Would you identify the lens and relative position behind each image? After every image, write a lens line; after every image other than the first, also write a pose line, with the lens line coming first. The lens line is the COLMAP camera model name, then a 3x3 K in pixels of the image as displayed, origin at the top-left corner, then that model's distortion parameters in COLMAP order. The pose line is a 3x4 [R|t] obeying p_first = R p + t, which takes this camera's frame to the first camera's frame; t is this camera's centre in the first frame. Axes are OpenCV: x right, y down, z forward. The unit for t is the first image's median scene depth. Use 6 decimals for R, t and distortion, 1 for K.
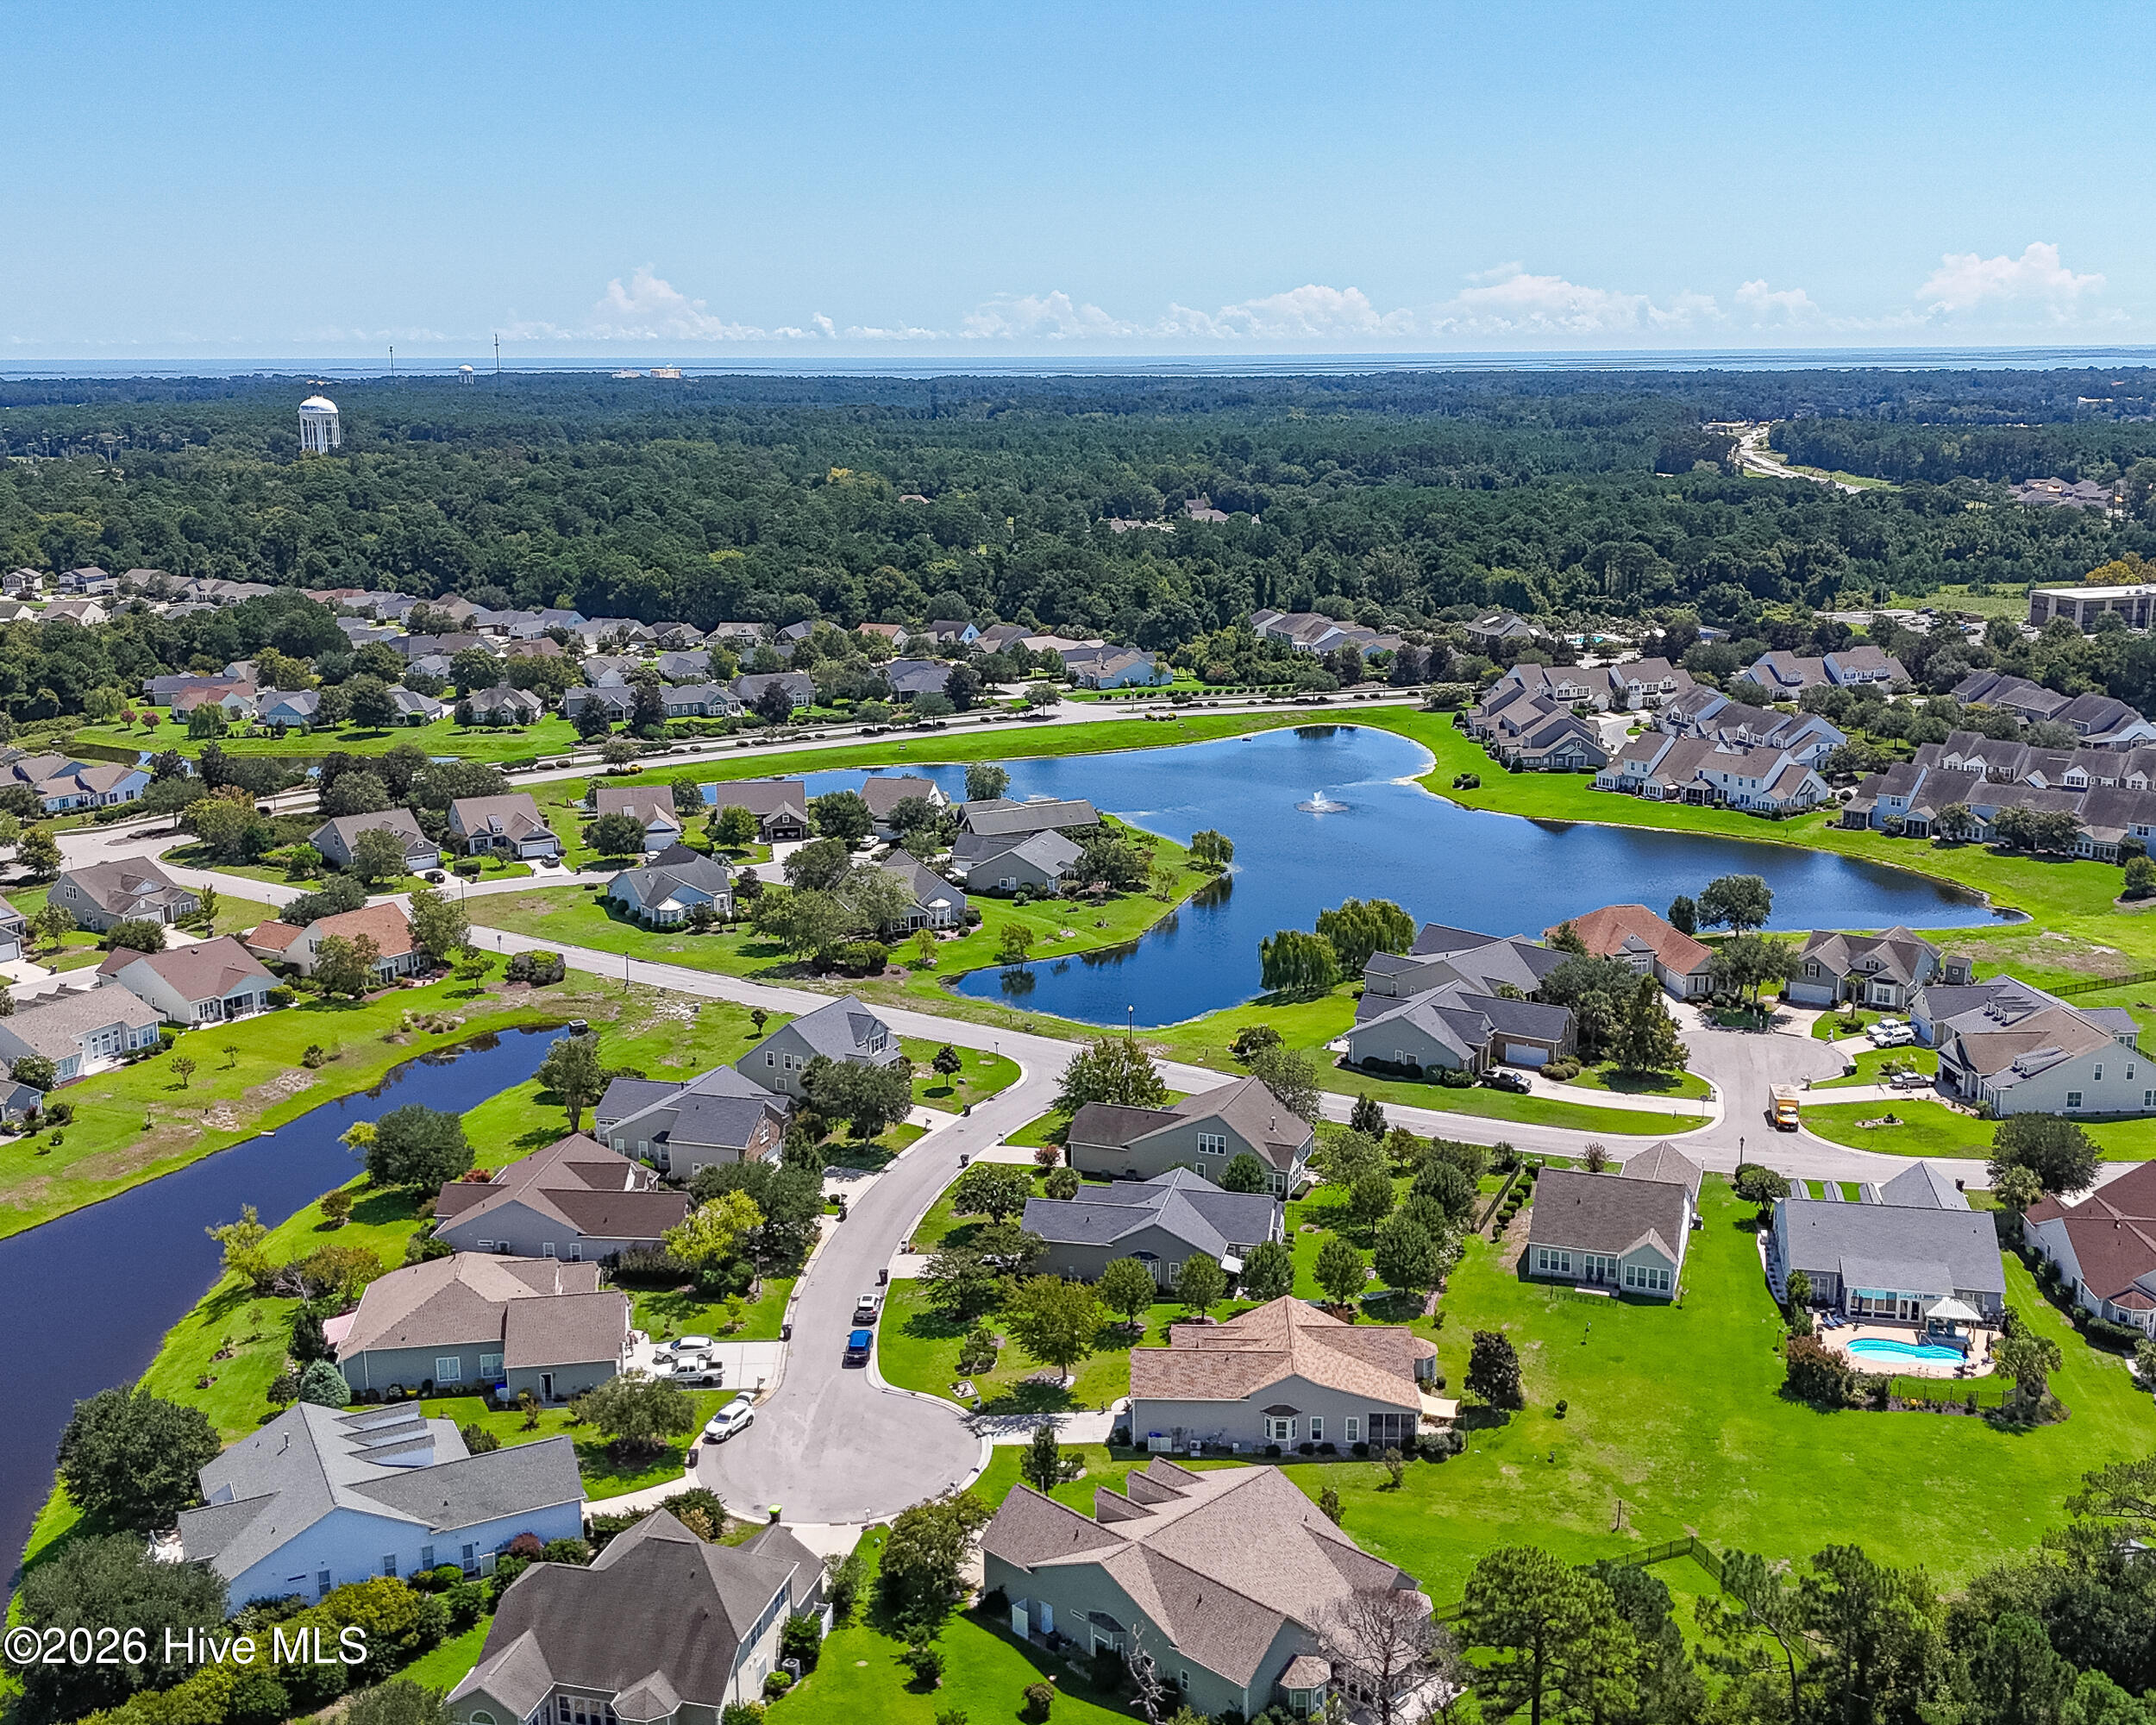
lens RADIAL K [[2272.5, 0, 1078.0], [0, 2272.5, 862.5], [0, 0, 1]] dist [0.155630, -0.303906]
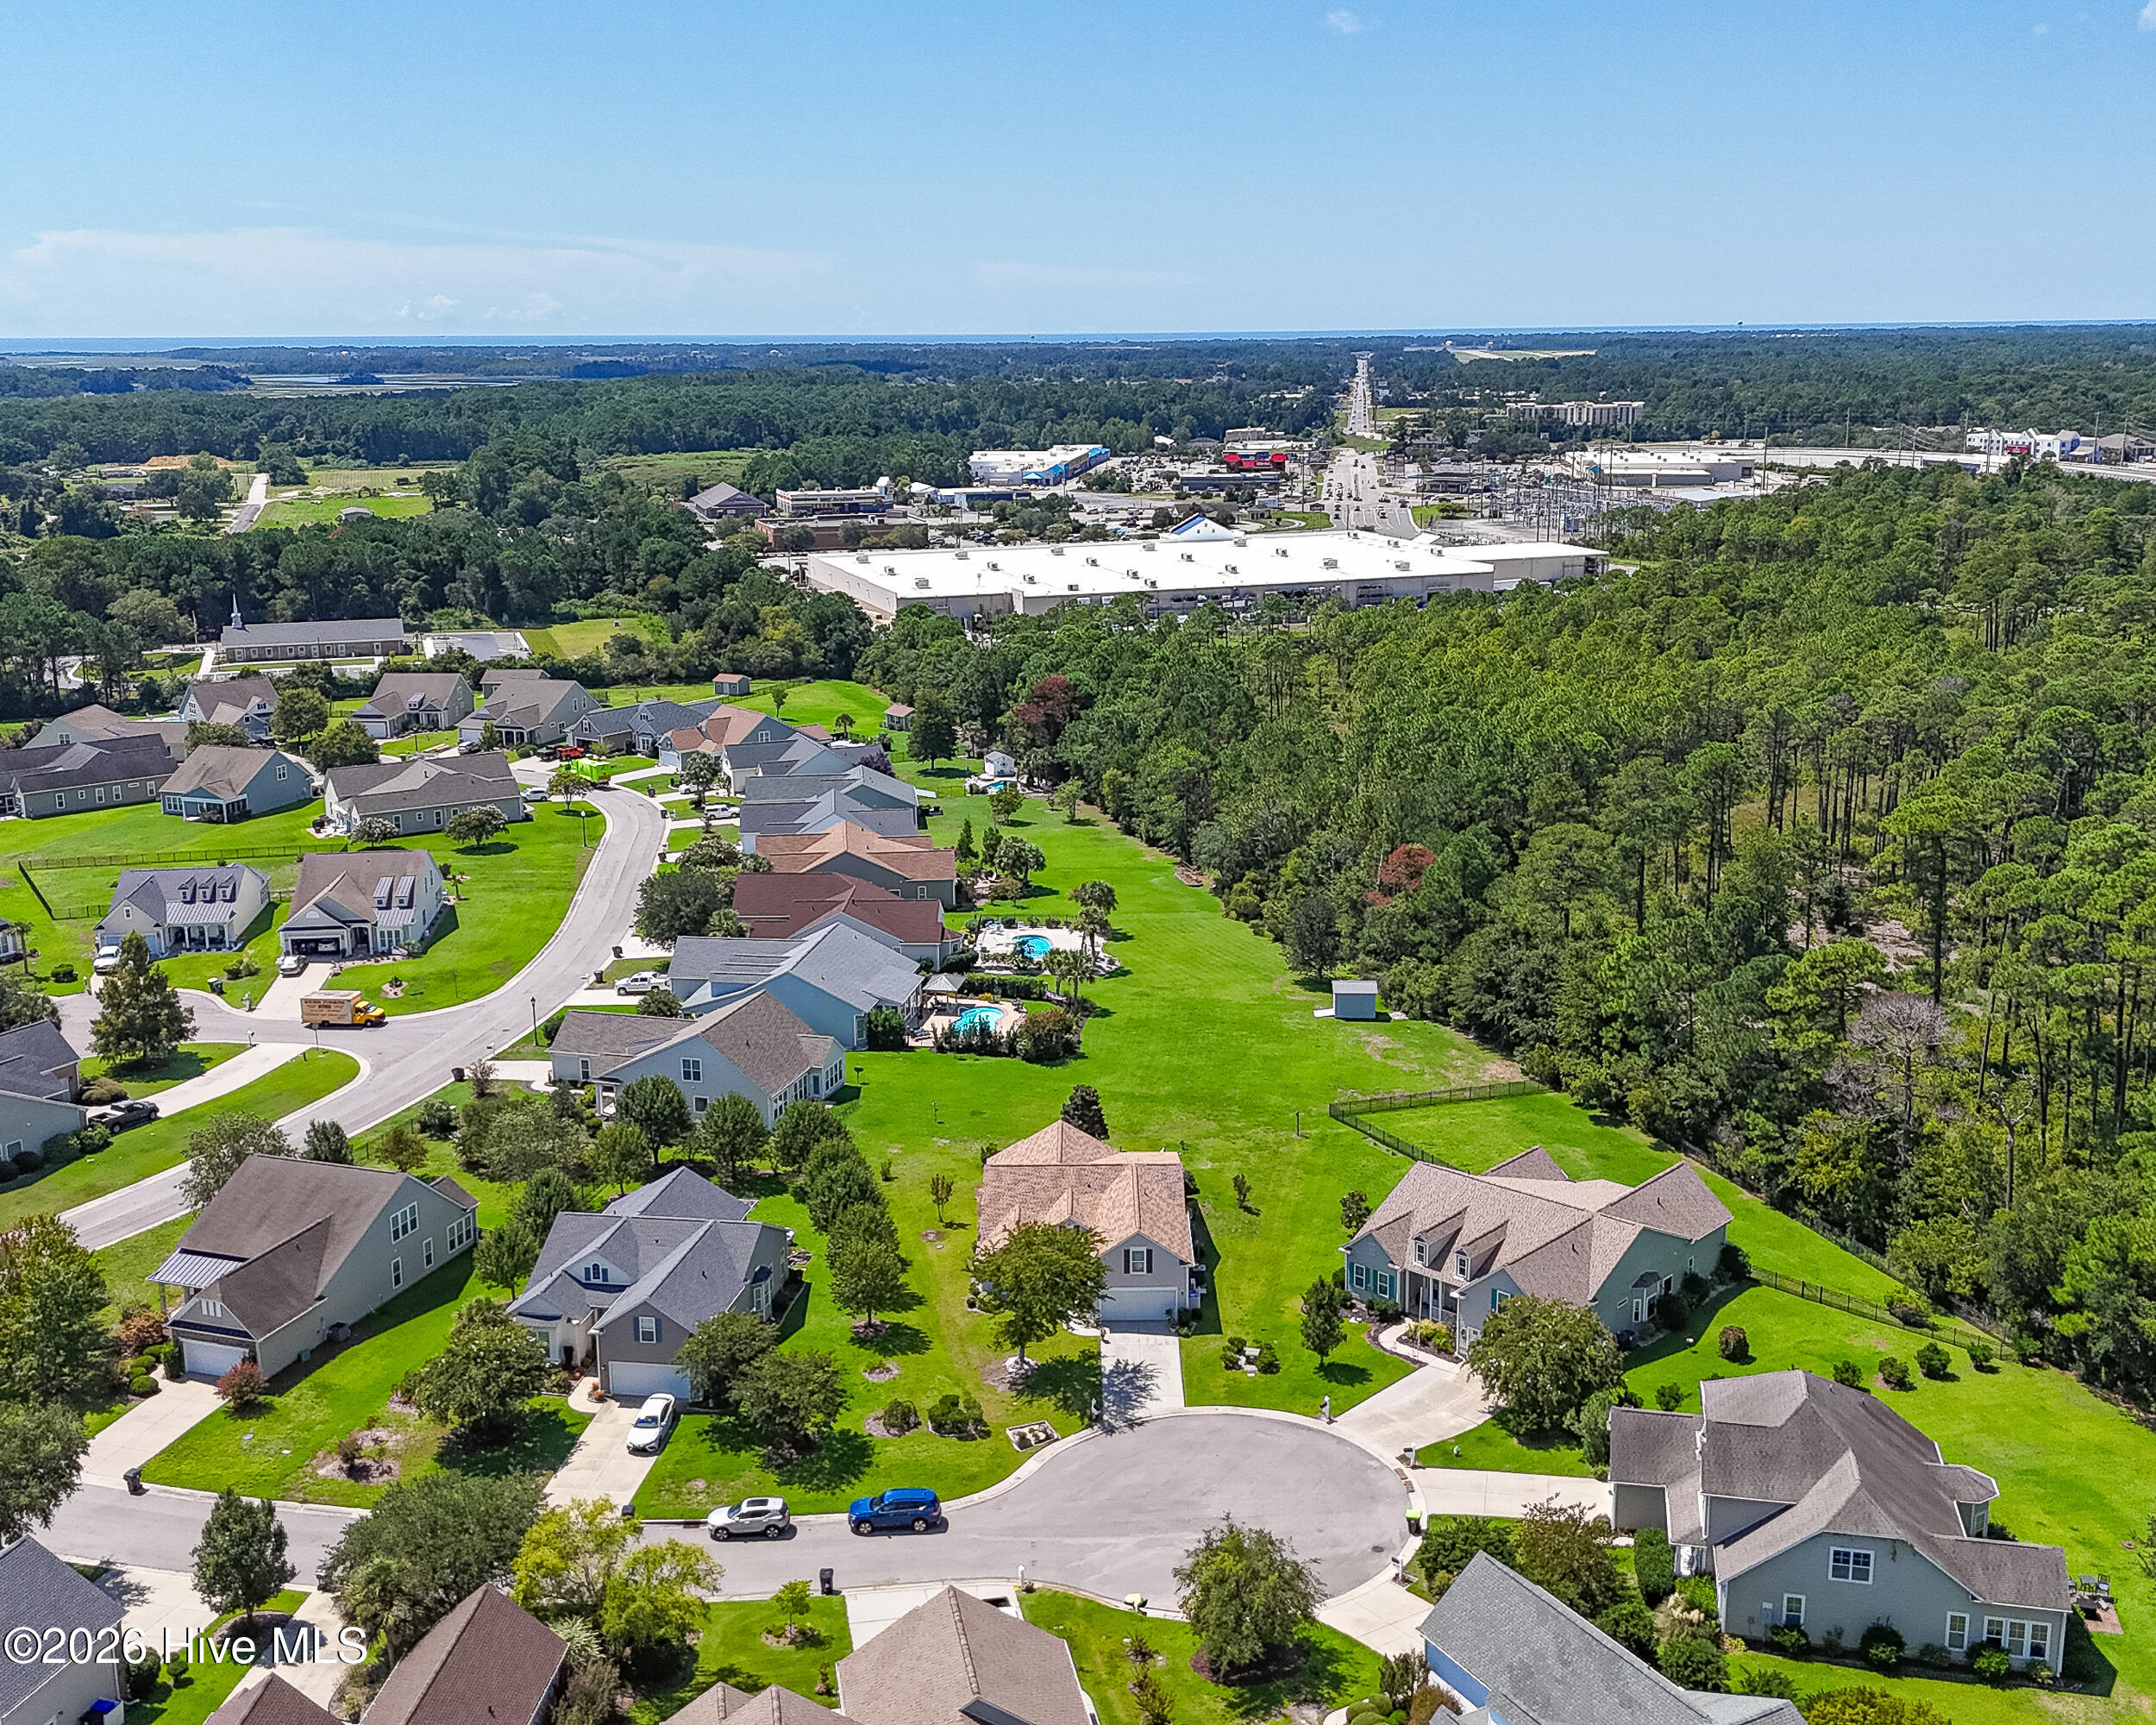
lens RADIAL K [[2272.5, 0, 1078.0], [0, 2272.5, 862.5], [0, 0, 1]] dist [0.155630, -0.303906]
pose [[-0.049272, -0.224390, 0.973253, -0.361081], [0.235763, 0.944287, 0.229647, -0.054253], [-0.970561, 0.240772, 0.006376, 0.464299]]
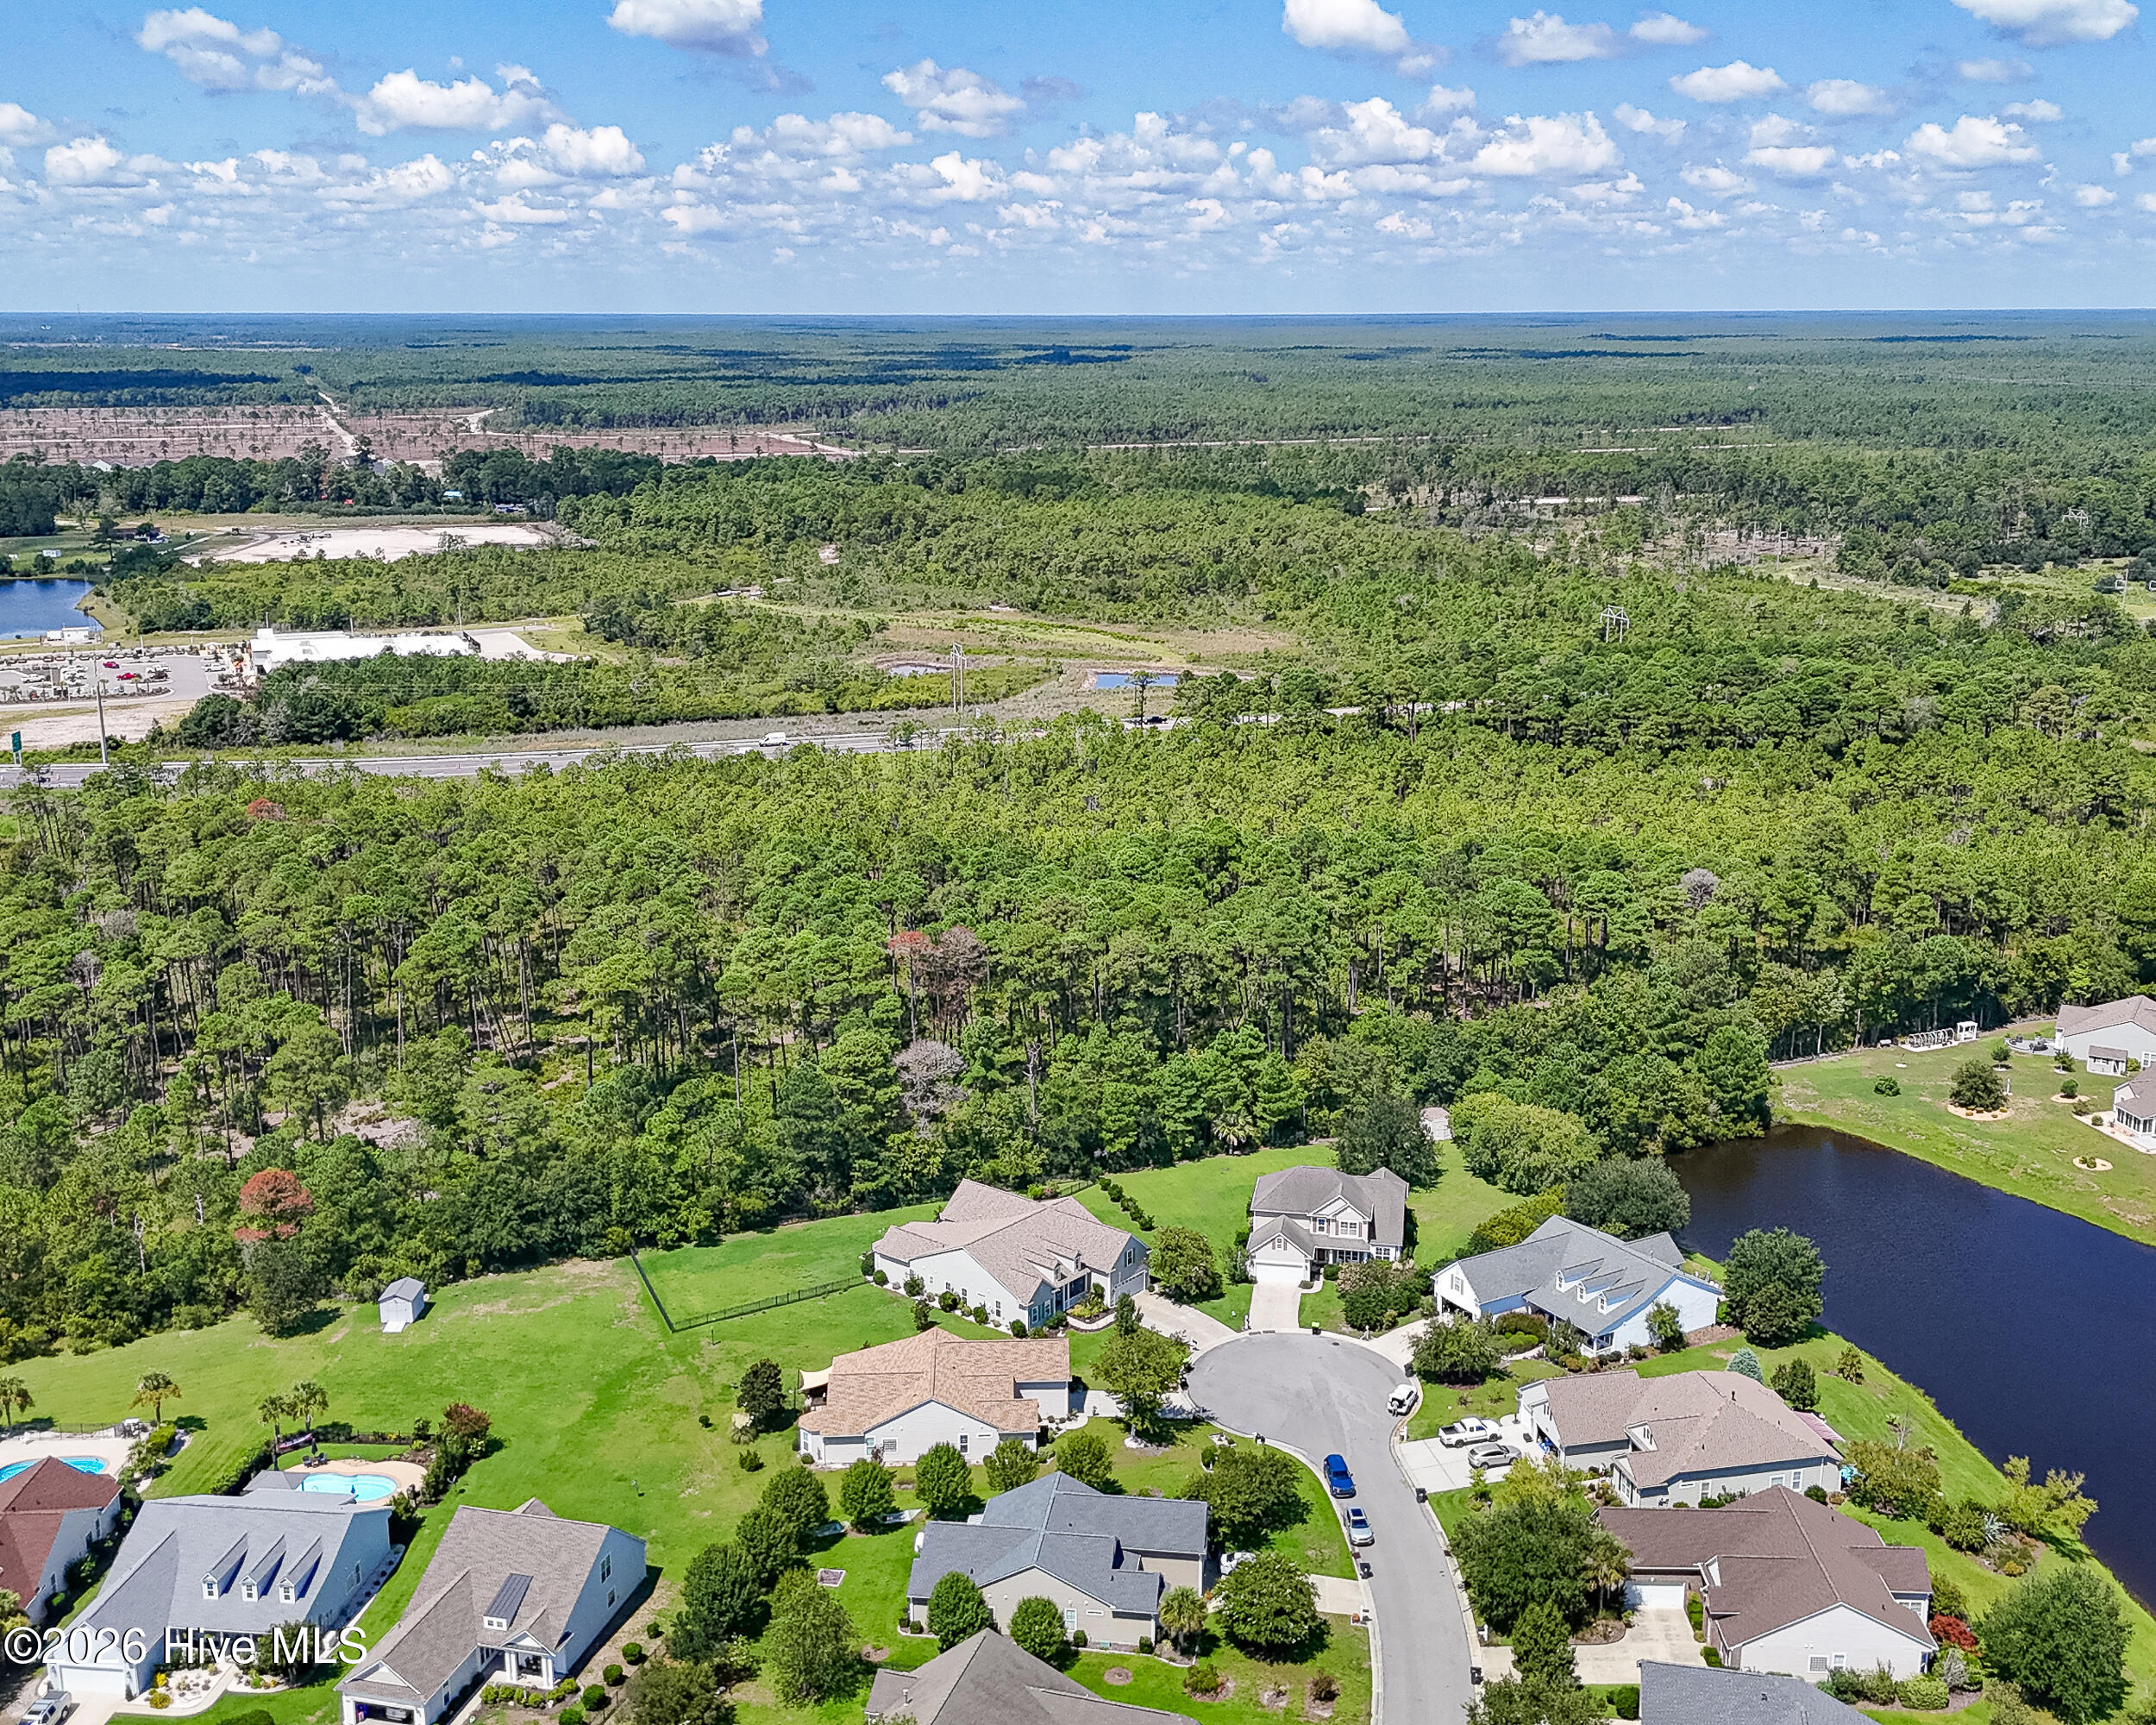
lens RADIAL K [[2289.5, 0, 1078.7], [0, 2289.5, 821.7], [0, 0, 1]] dist [0.152618, -0.266769]
pose [[-0.995855, 0.028258, -0.086455, 0.055630], [-0.012857, 0.897237, 0.441362, -0.269191], [0.090042, 0.440644, -0.893155, 0.929073]]
